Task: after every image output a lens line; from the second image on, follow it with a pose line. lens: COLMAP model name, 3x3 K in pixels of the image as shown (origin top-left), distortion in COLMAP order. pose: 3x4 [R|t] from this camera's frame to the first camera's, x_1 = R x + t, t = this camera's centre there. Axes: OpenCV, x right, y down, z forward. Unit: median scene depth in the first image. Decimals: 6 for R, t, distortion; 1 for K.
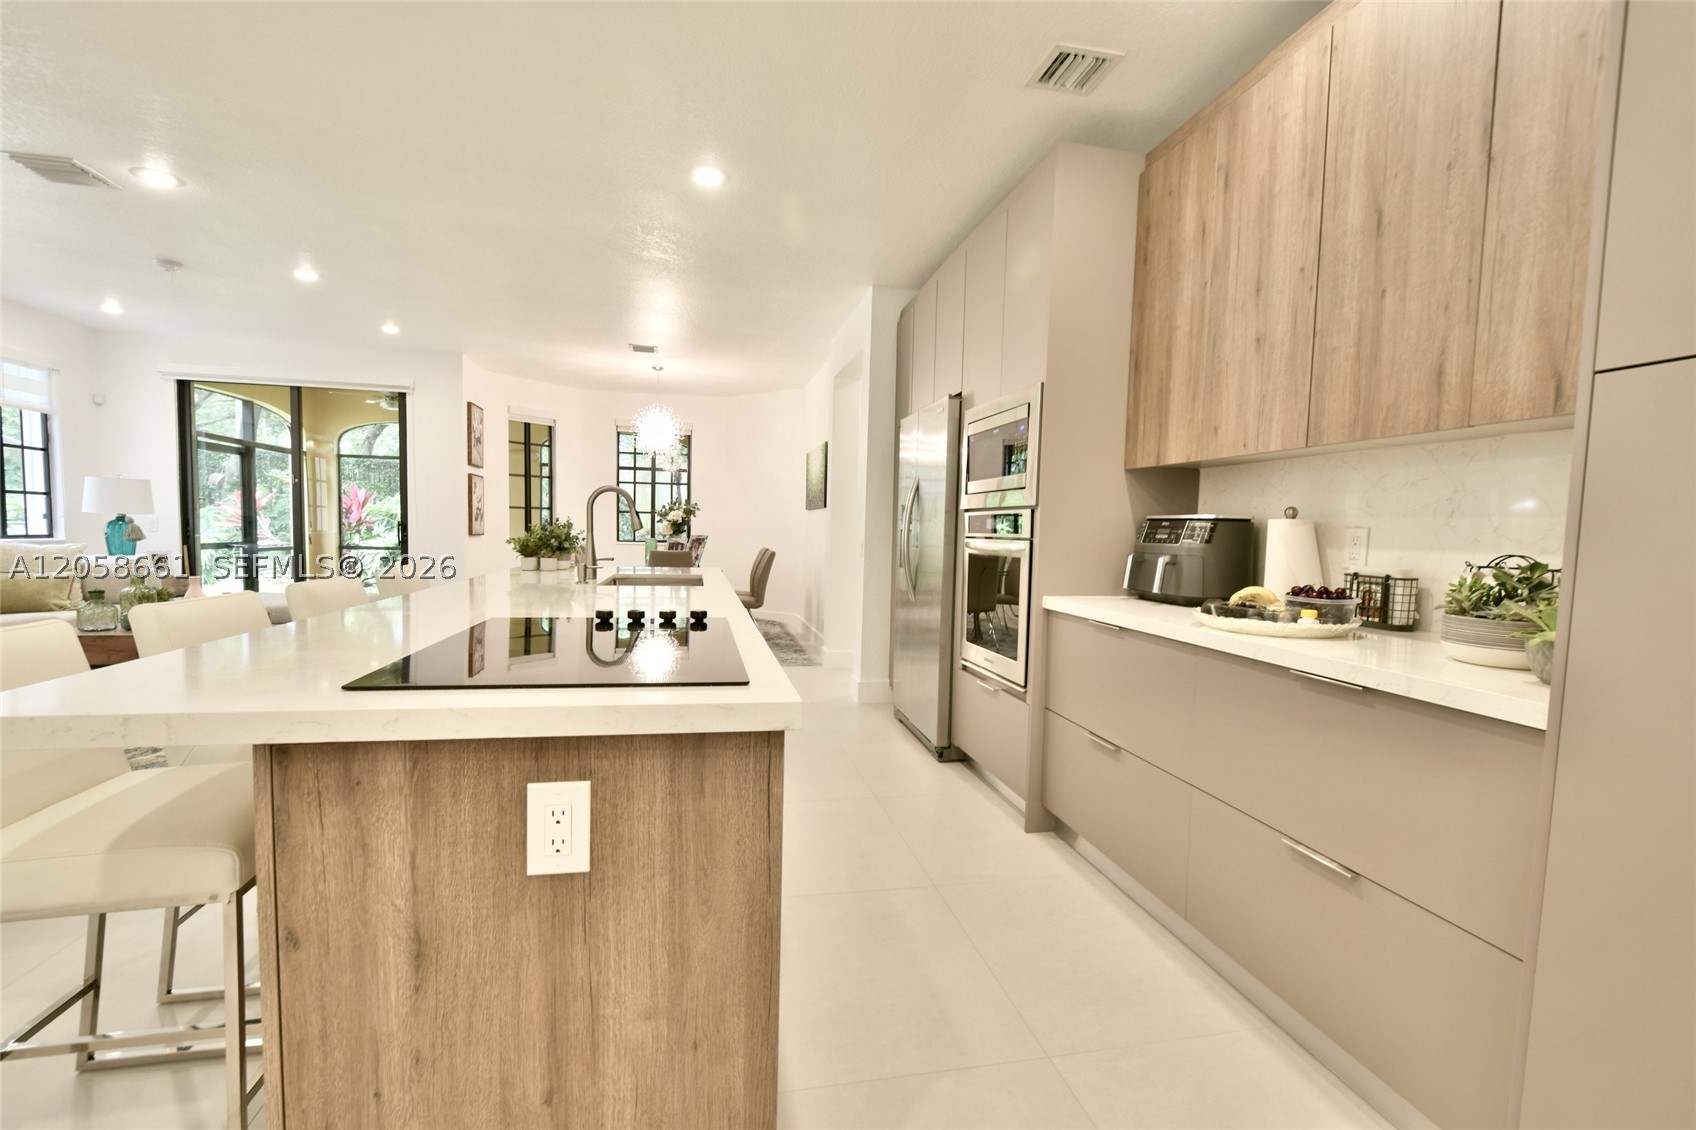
lens RADIAL K [[744.3, 0, 855.7], [0, 744.3, 579.6], [0, 0, 1]] dist [0.002843, -0.004854]
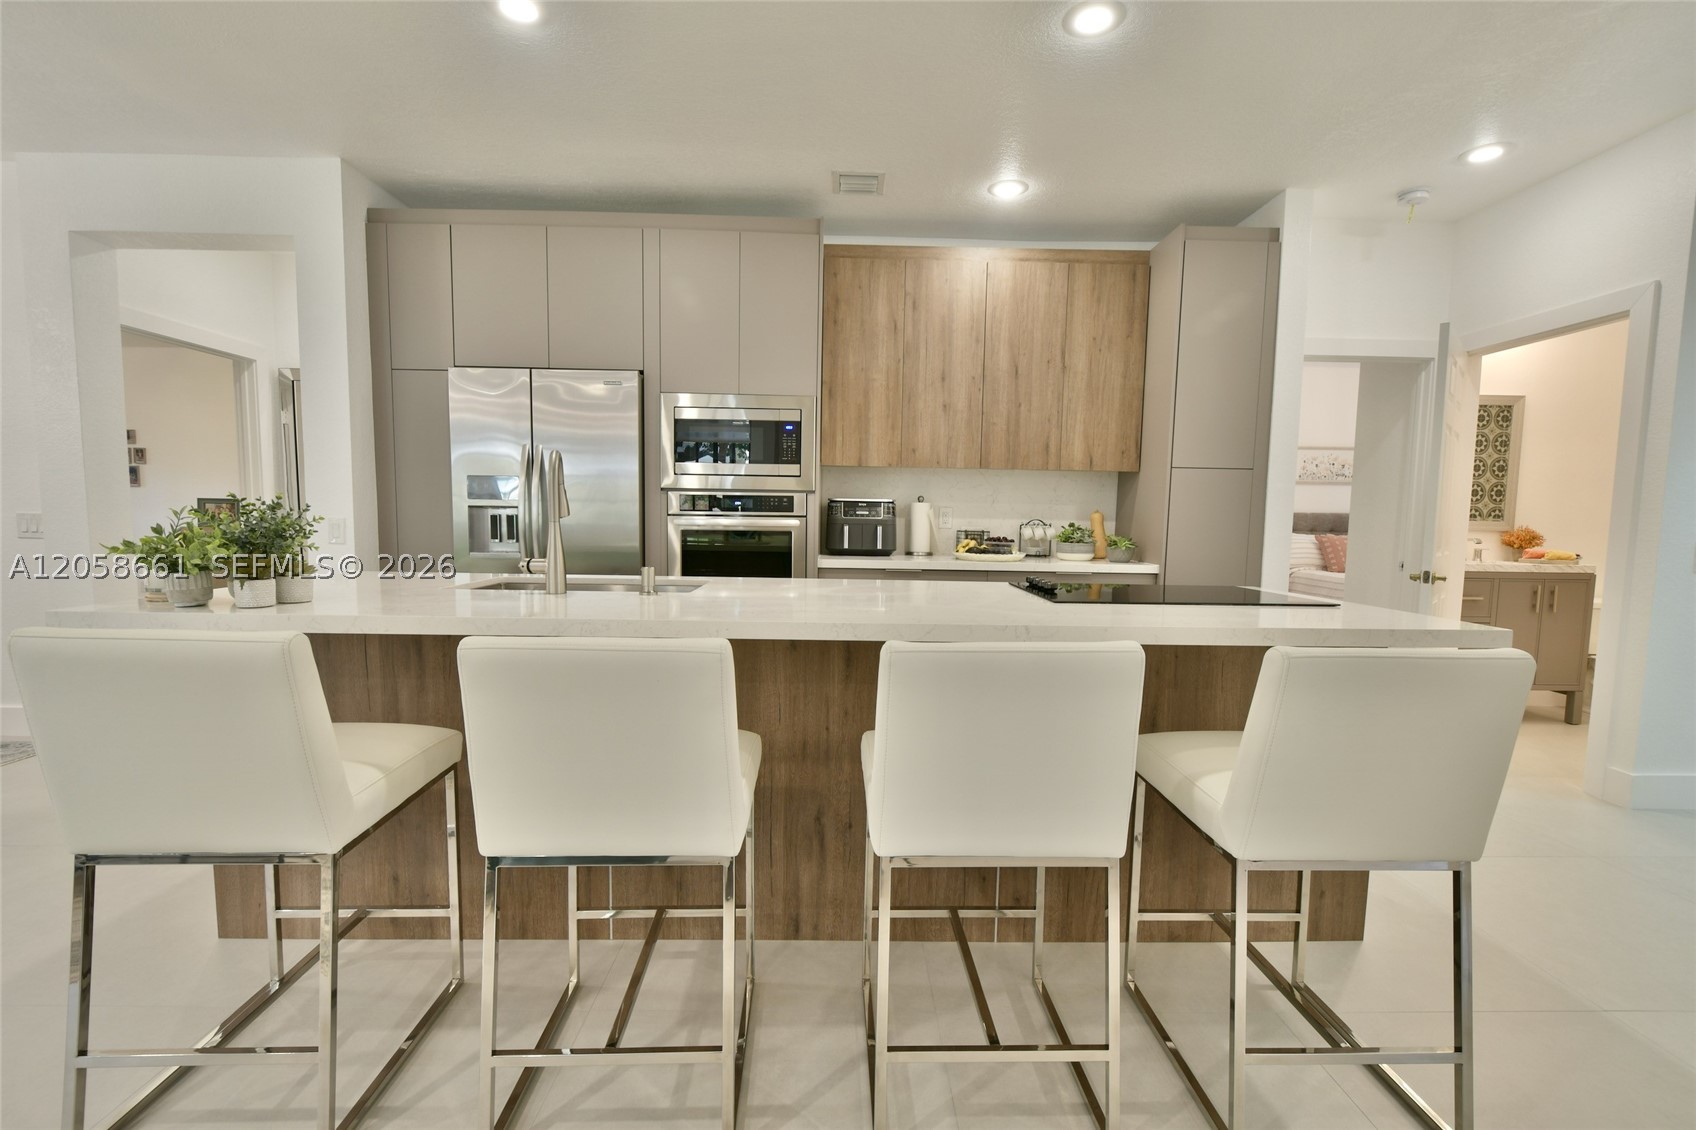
lens RADIAL K [[744.3, 0, 855.7], [0, 744.3, 579.6], [0, 0, 1]] dist [0.002843, -0.004854]
pose [[0.196819, -0.107832, 0.974492, -1.330531], [0.055080, 0.993580, 0.098820, -0.088407], [-0.978892, 0.034225, 0.201494, 0.850254]]
